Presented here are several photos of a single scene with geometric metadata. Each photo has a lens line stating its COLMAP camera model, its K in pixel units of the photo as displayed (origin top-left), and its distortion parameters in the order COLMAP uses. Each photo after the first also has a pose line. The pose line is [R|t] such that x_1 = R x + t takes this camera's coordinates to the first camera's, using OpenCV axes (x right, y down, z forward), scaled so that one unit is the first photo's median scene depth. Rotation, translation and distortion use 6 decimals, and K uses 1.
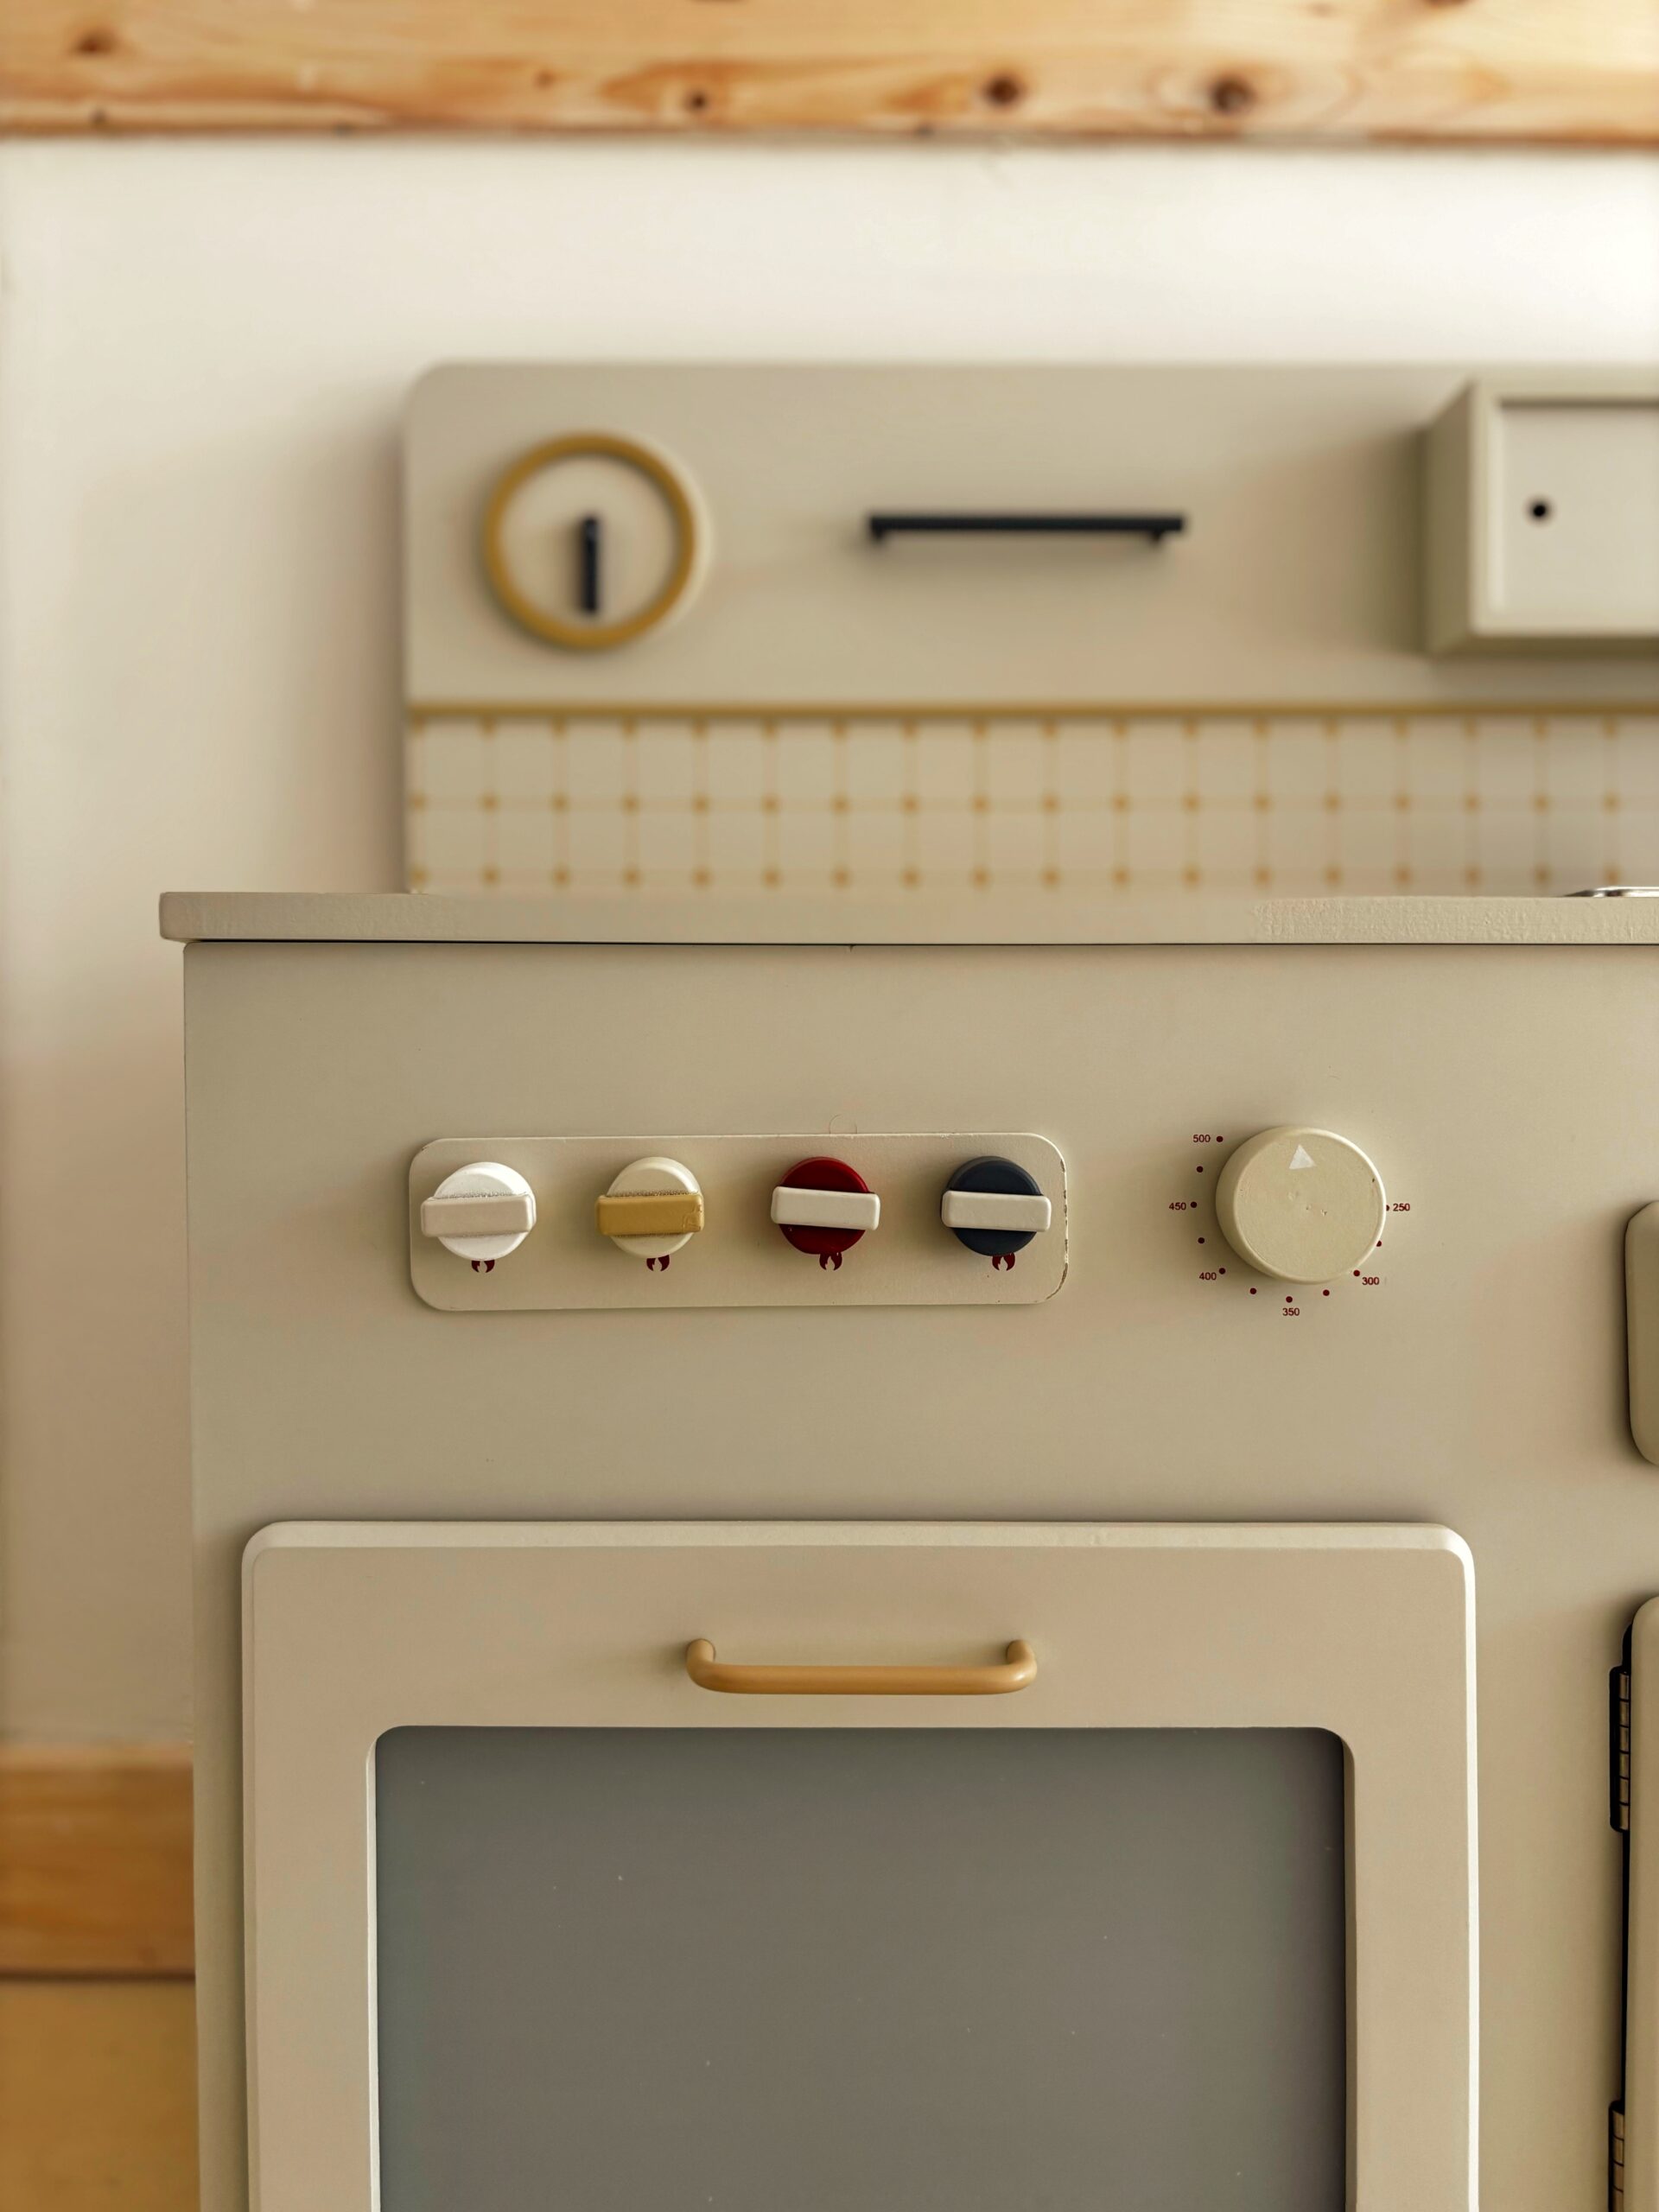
lens RADIAL K [[1663.1, 0, 832.7], [0, 1663.1, 1044.6], [0, 0, 1]] dist [-0.010480, 0.004684]
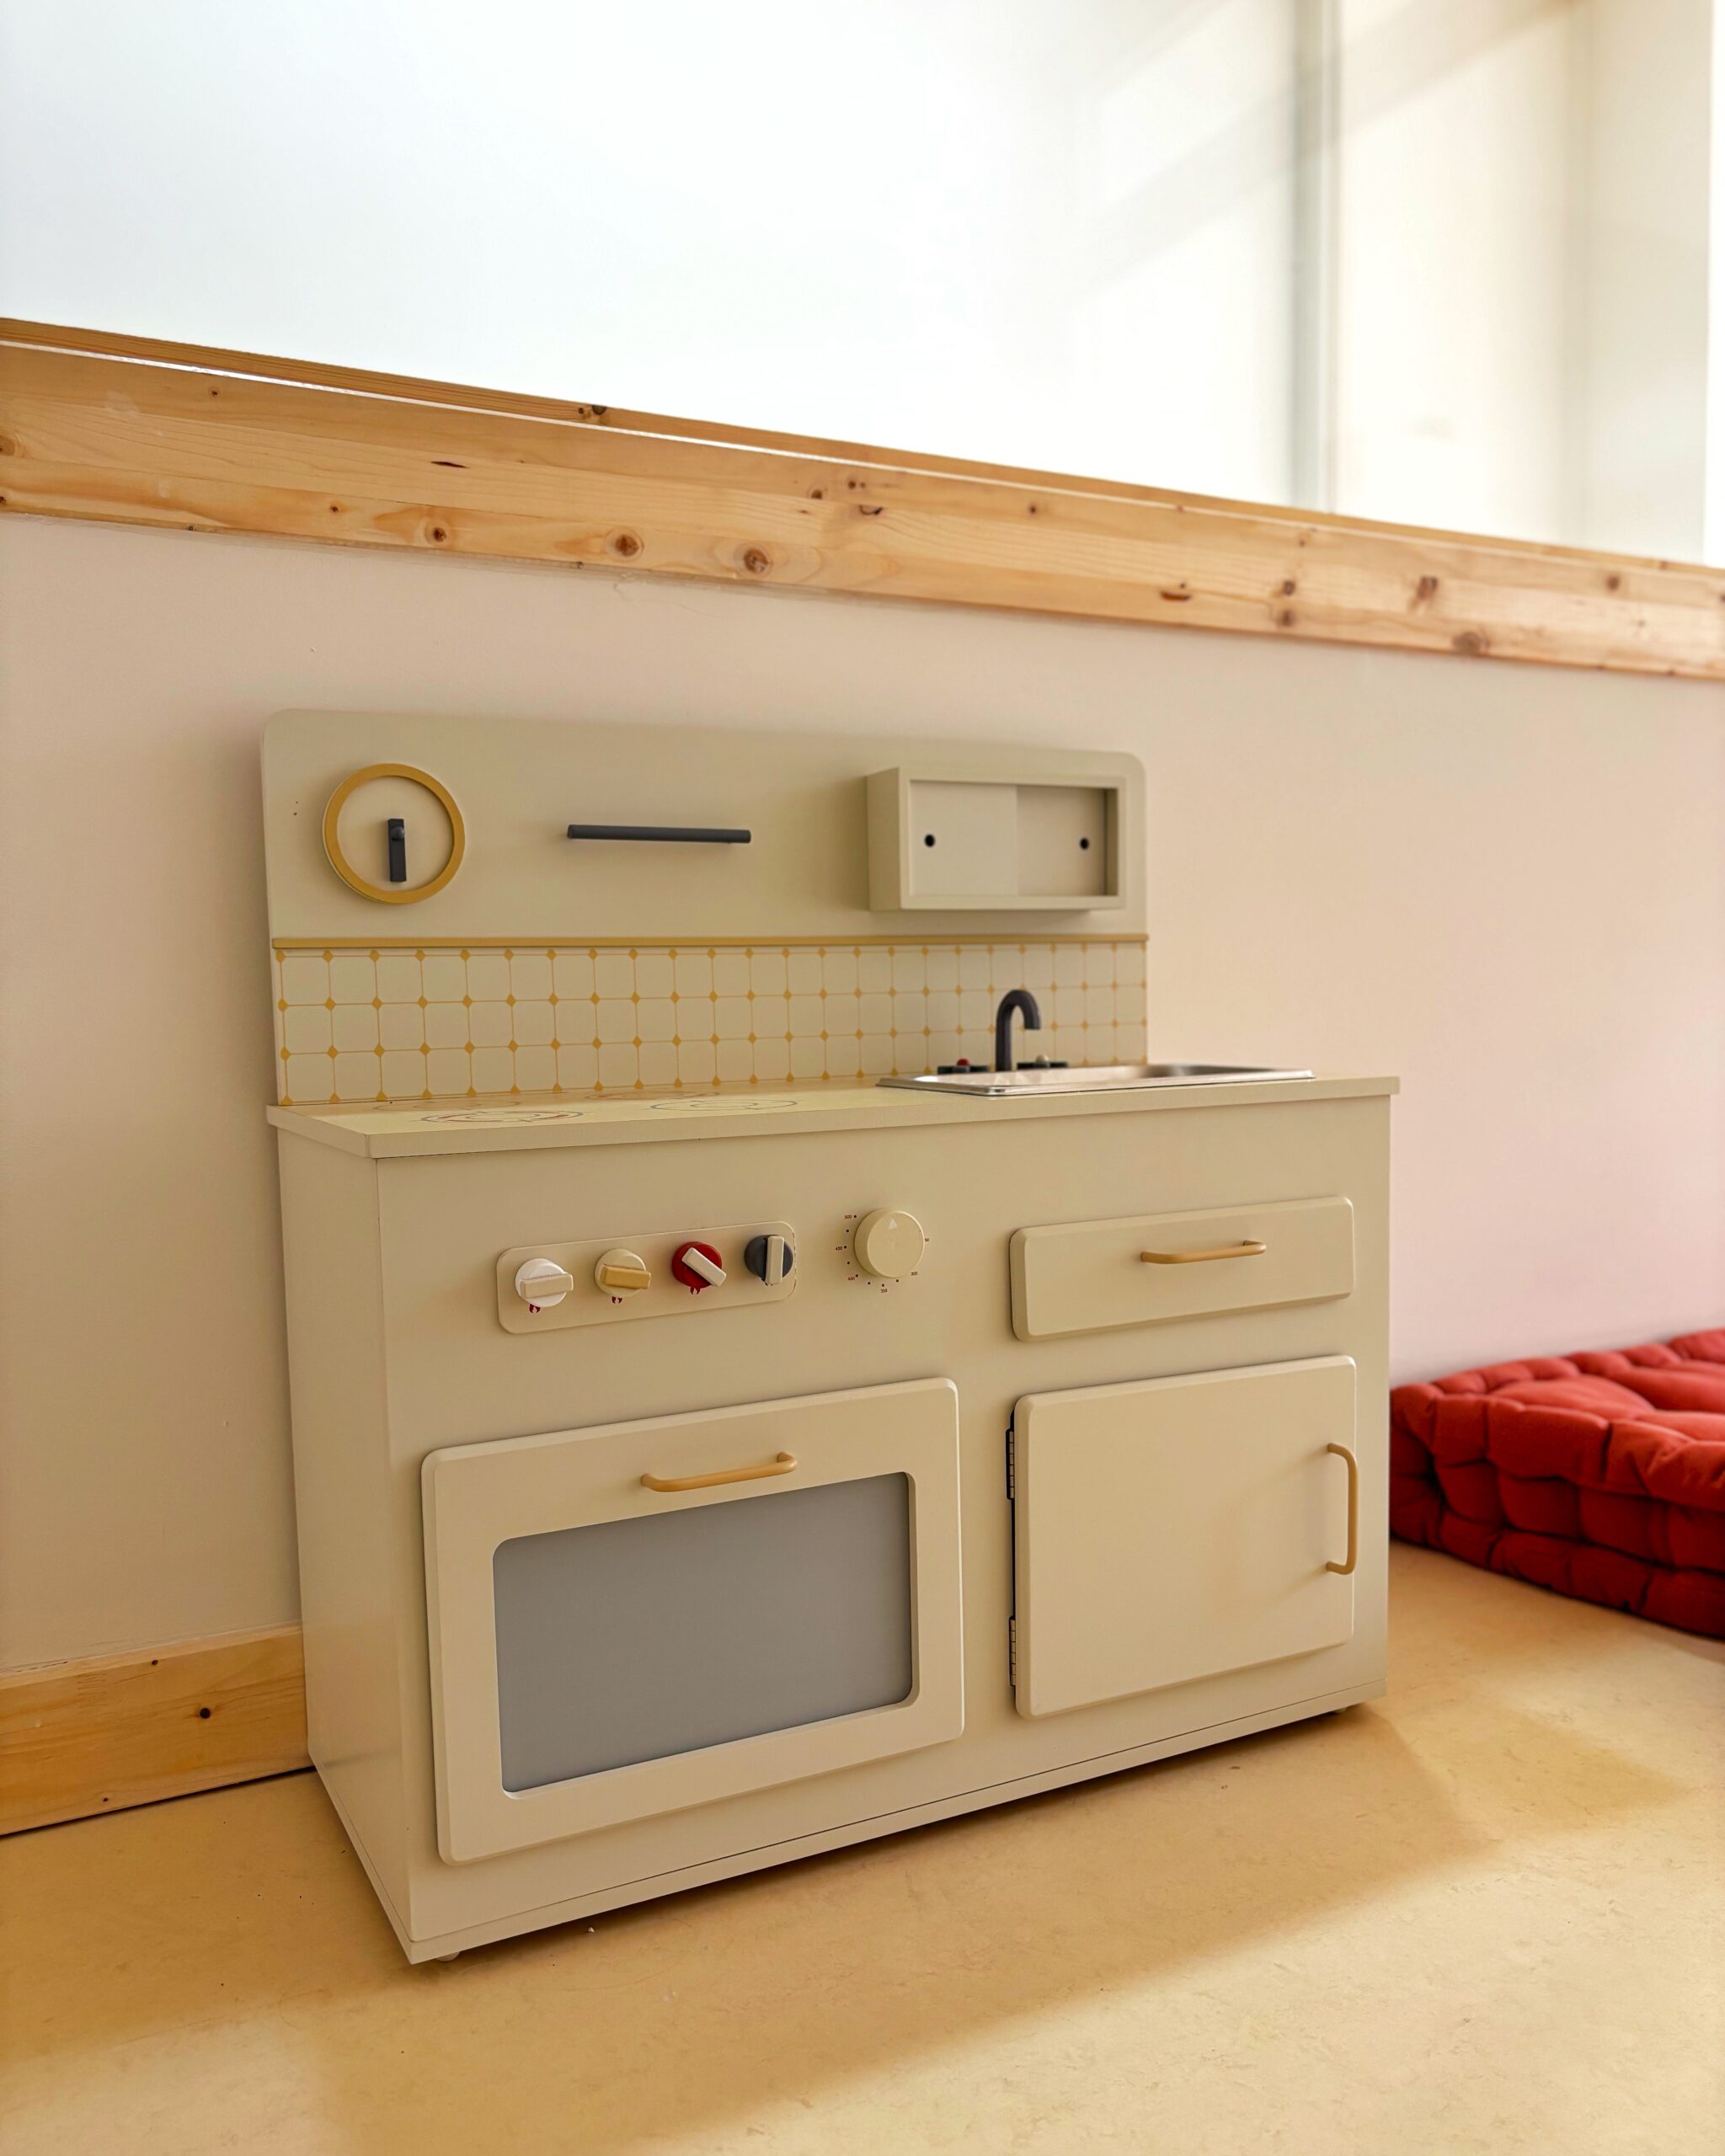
lens RADIAL K [[1753.9, 0, 862.5], [0, 1753.9, 1078.0], [0, 0, 1]] dist [0.097965, -0.002891]
pose [[0.884017, -0.044644, 0.465319, -0.537745], [0.012420, 0.997321, 0.072090, -0.189858], [-0.467290, -0.057949, 0.882203, -0.677254]]
